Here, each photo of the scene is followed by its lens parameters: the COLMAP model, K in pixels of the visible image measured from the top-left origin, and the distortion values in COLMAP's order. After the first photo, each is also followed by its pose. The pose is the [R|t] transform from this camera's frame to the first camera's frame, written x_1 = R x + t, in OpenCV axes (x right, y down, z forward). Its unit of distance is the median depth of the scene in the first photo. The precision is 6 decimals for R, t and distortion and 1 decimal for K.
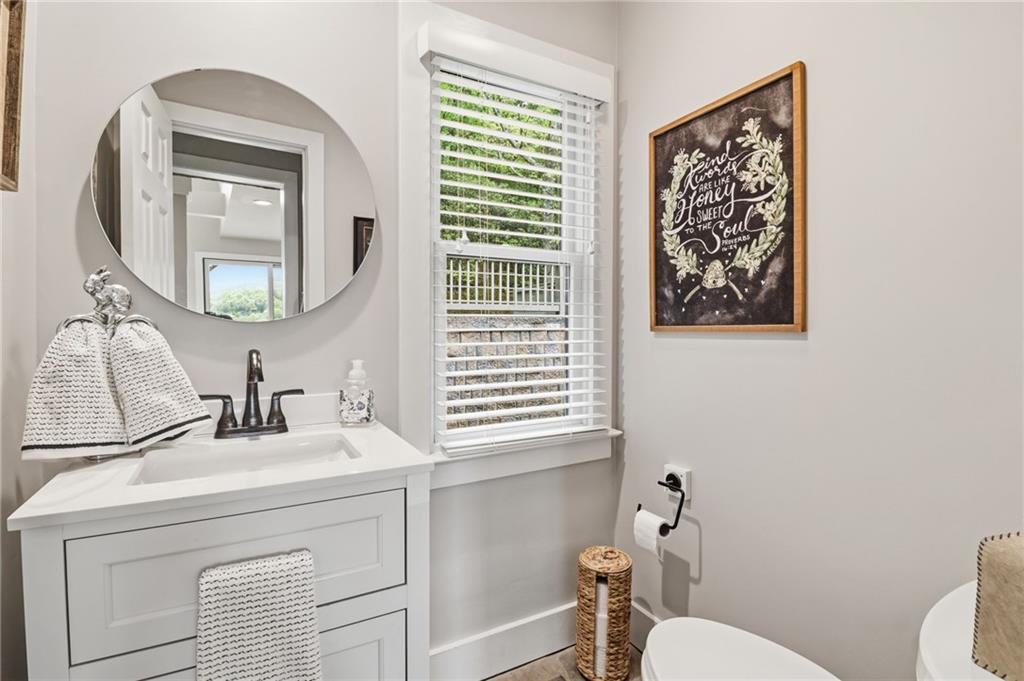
lens RADIAL K [[476.8, 0, 510.8], [0, 476.8, 342.9], [0, 0, 1]] dist [-0.000791, -0.010806]
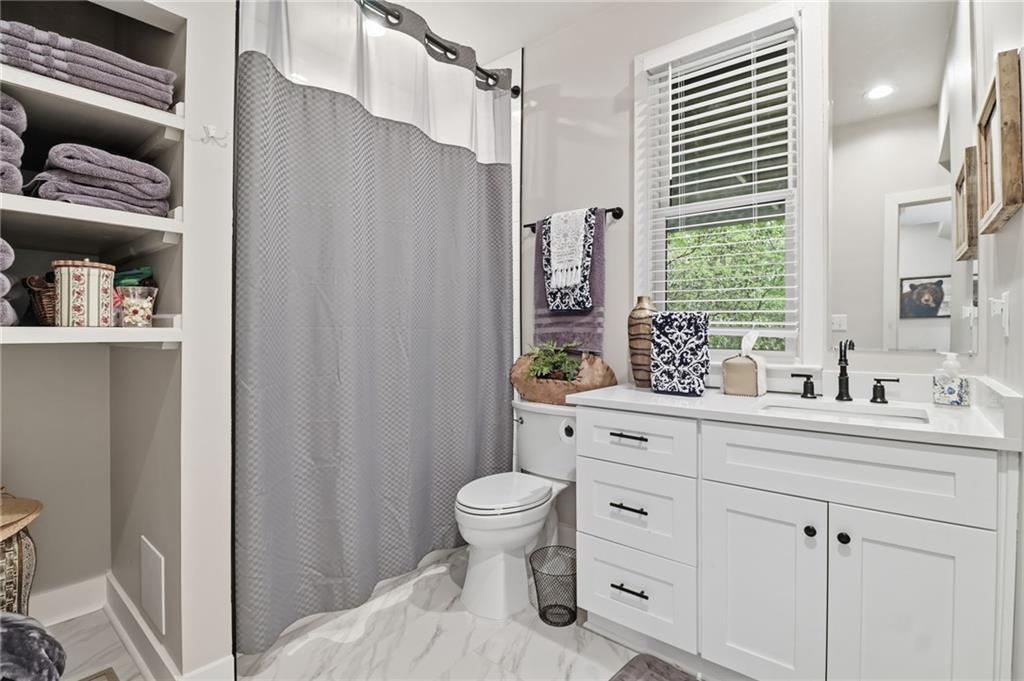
lens RADIAL K [[476.8, 0, 511.6], [0, 476.8, 334.2], [0, 0, 1]] dist [-0.000791, -0.010806]
pose [[0.372205, 0.008066, -0.928115, 0.370618], [-0.009575, 0.999942, 0.004851, -0.004811], [0.928101, 0.007081, 0.372261, -0.459767]]
